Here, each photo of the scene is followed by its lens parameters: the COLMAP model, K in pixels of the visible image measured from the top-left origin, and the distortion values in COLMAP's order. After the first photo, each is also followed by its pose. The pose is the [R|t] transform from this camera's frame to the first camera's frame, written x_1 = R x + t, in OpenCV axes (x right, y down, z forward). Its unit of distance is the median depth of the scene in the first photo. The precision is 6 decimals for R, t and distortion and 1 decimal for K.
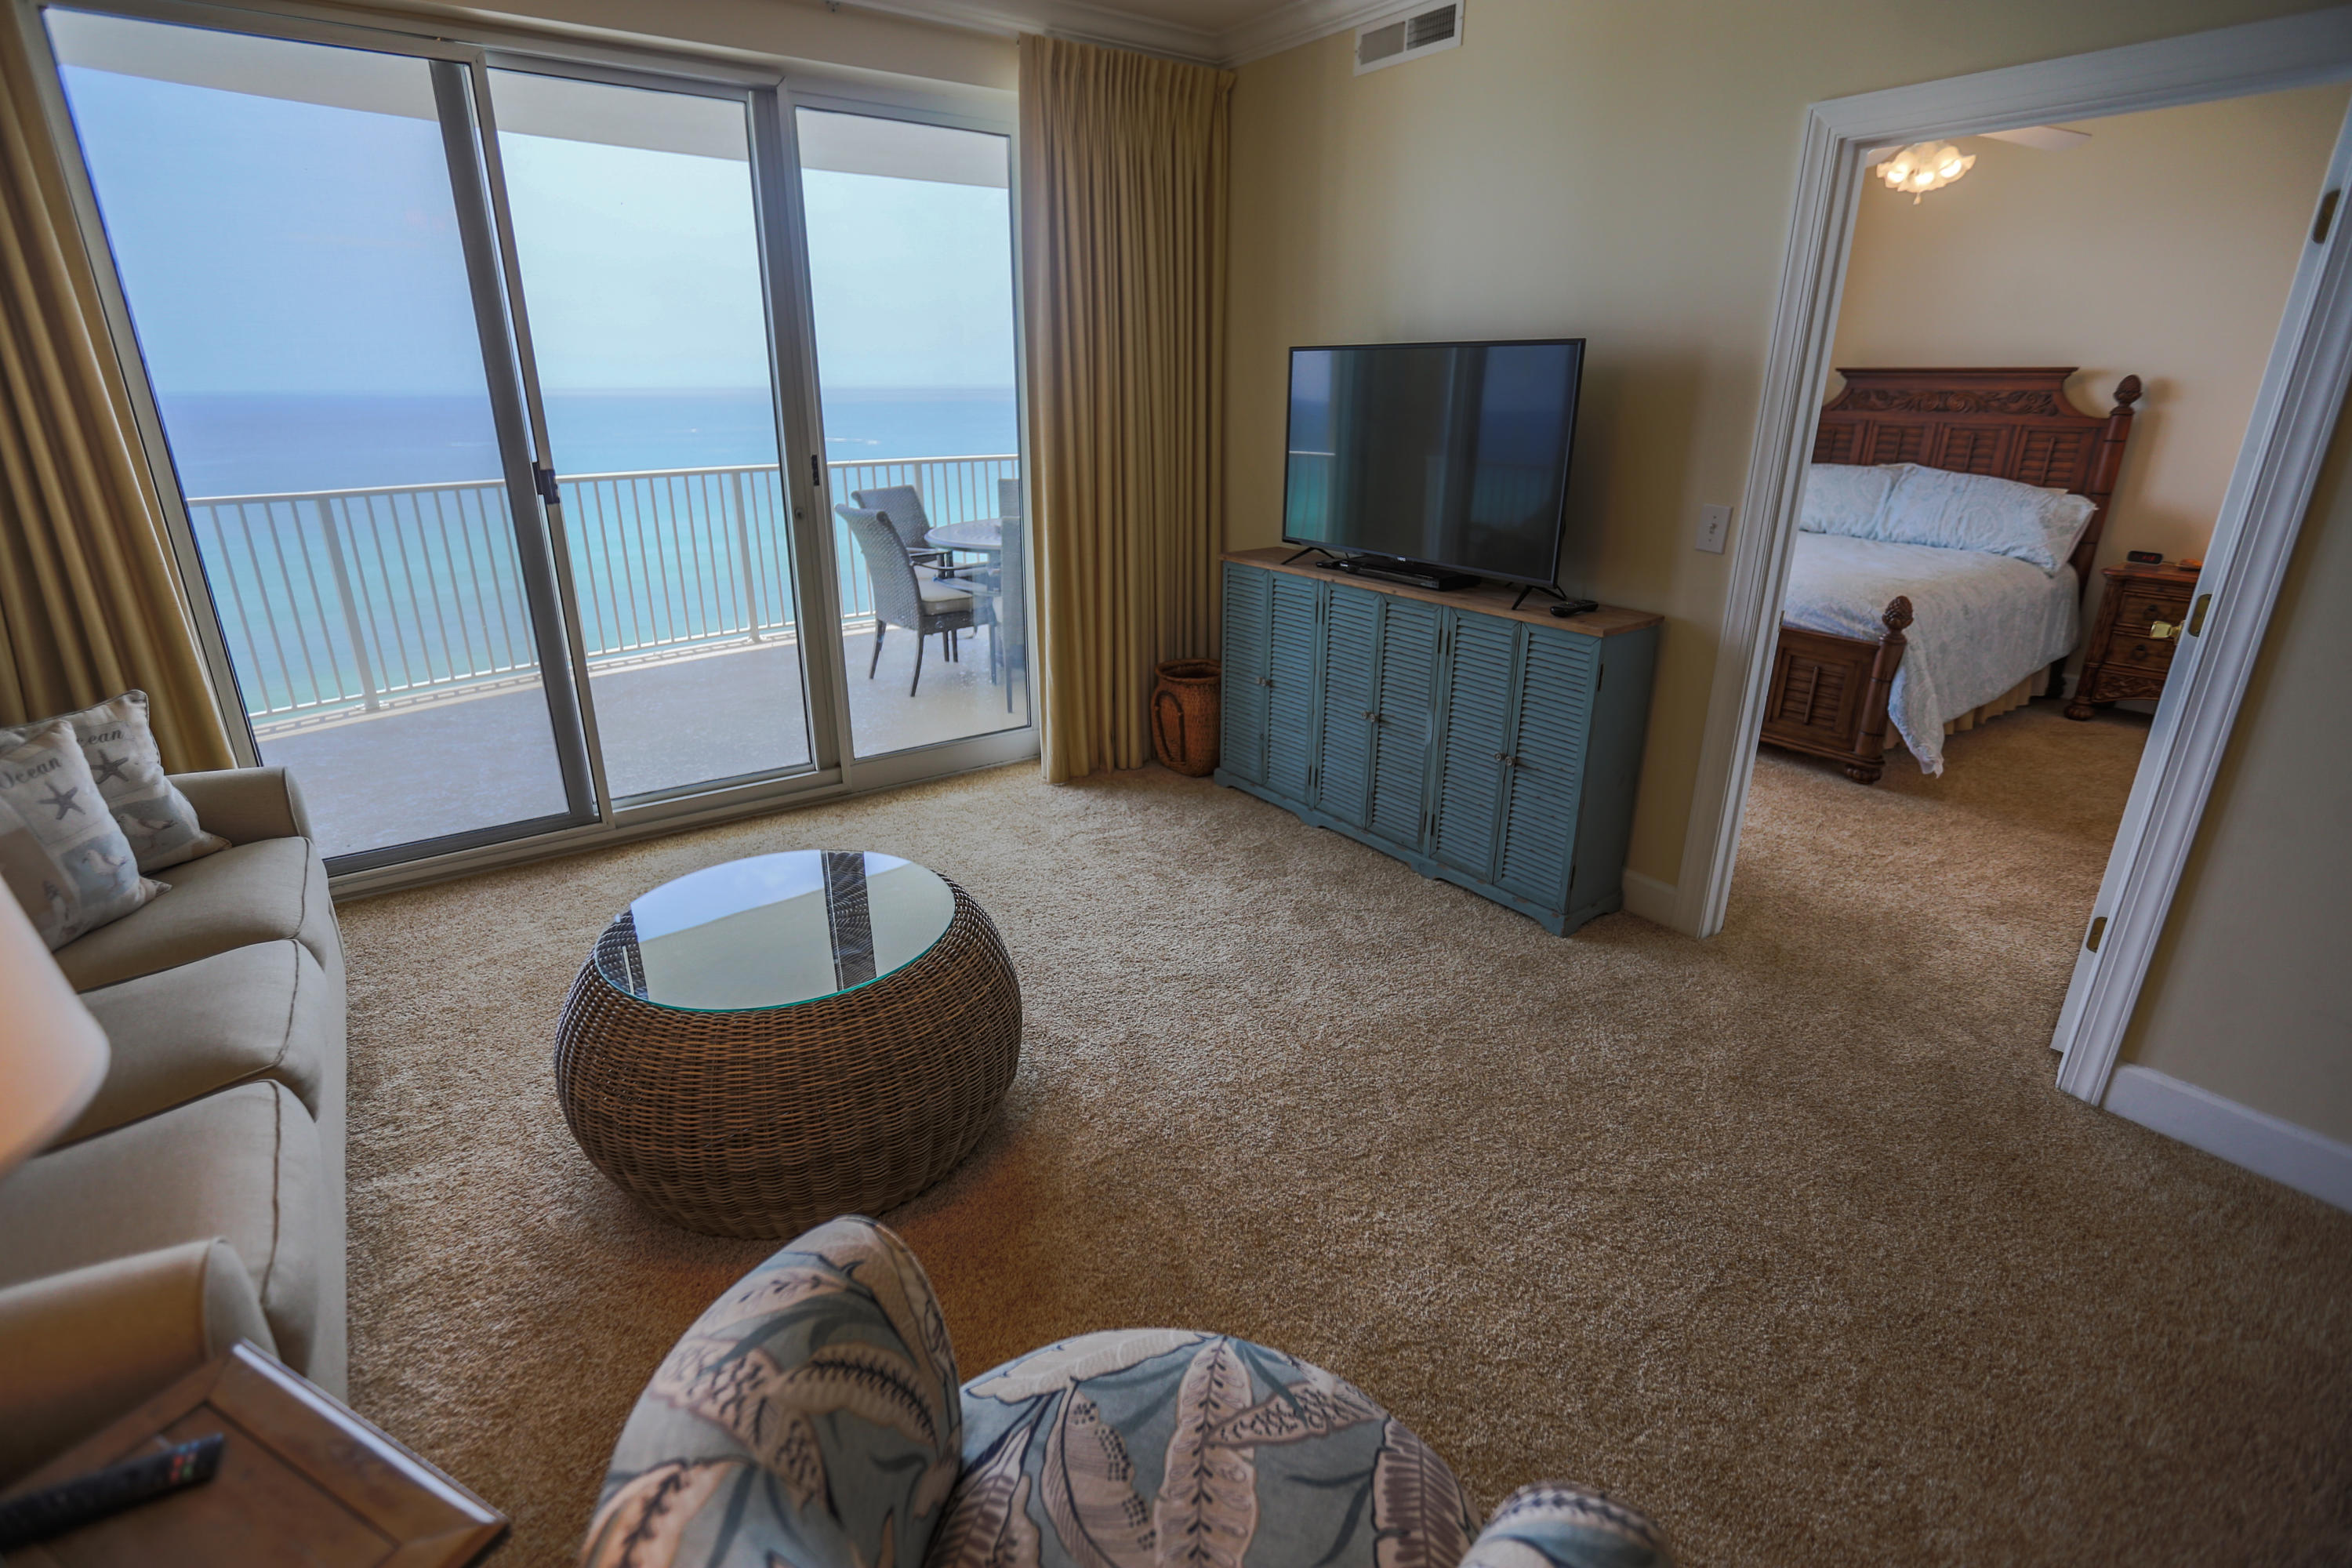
lens RADIAL K [[1087.0, 0, 1164.6], [0, 1087.0, 769.8], [0, 0, 1]] dist [-0.051705, 0.022413]
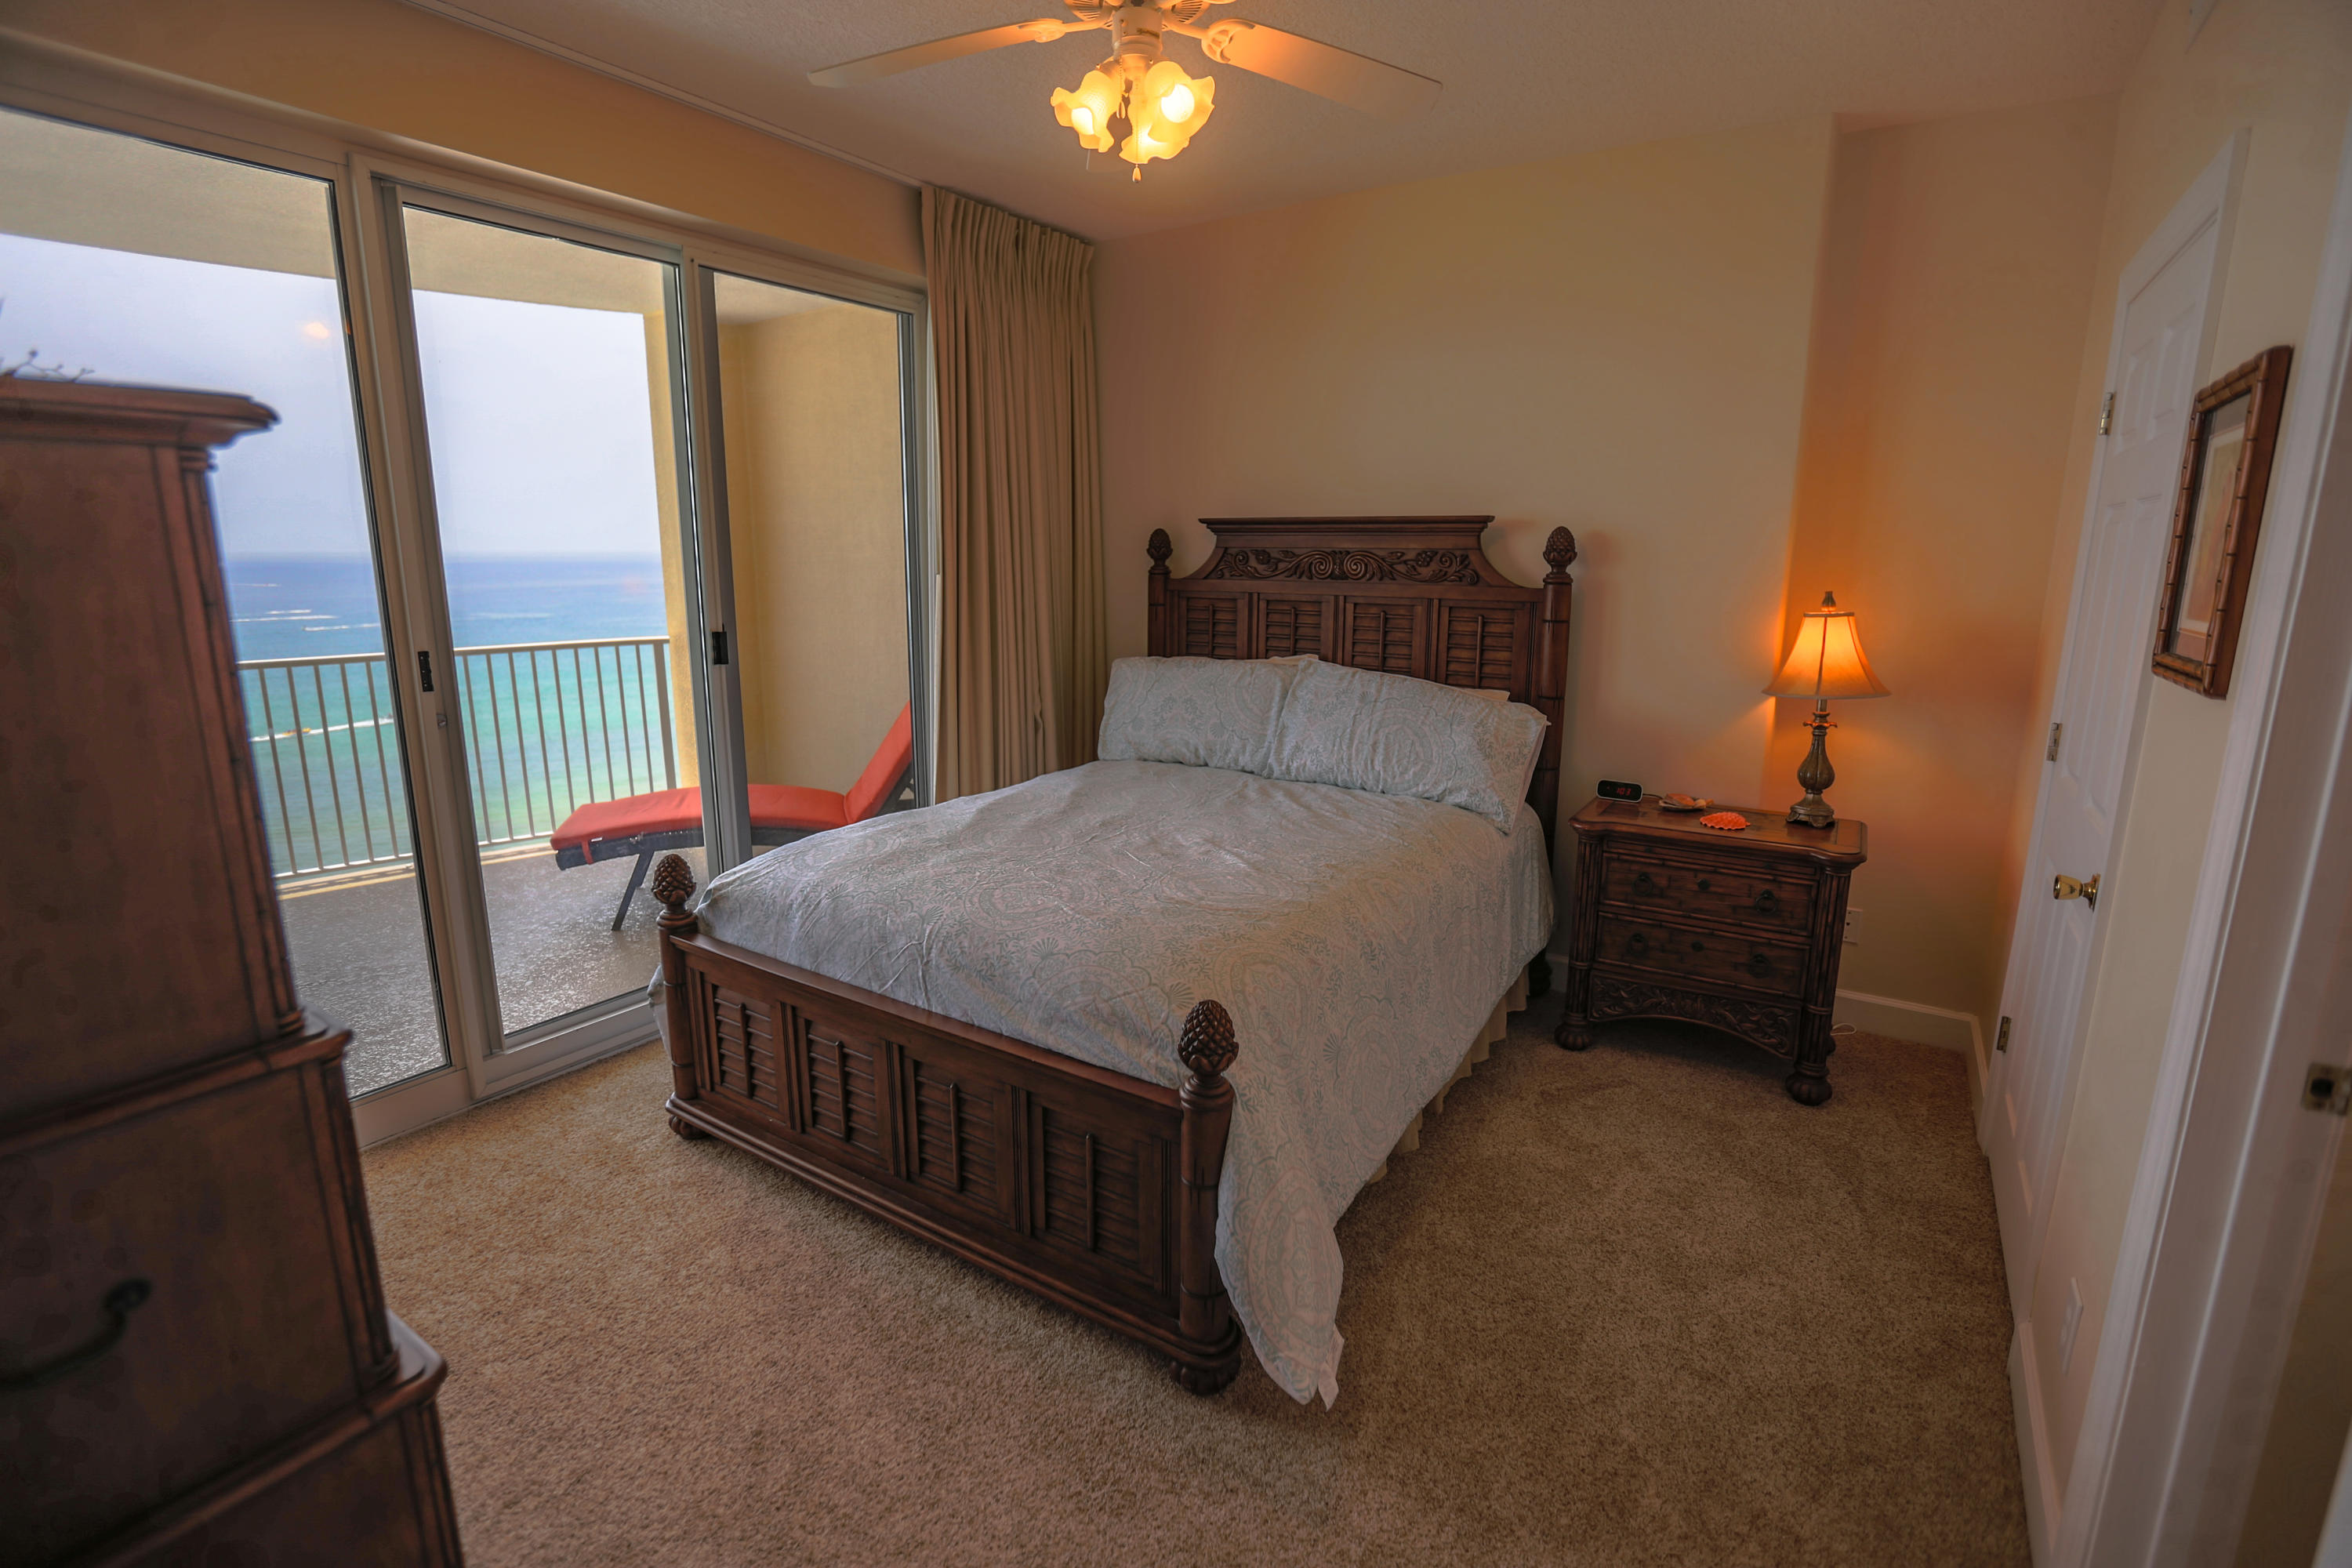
lens RADIAL K [[1087.0, 0, 1164.6], [0, 1087.0, 769.8], [0, 0, 1]] dist [-0.051705, 0.022413]
pose [[0.935248, -0.069425, 0.347120, 0.416844], [0.116812, 0.986180, -0.117490, -0.164385], [-0.334166, 0.150430, 0.930432, 0.452630]]
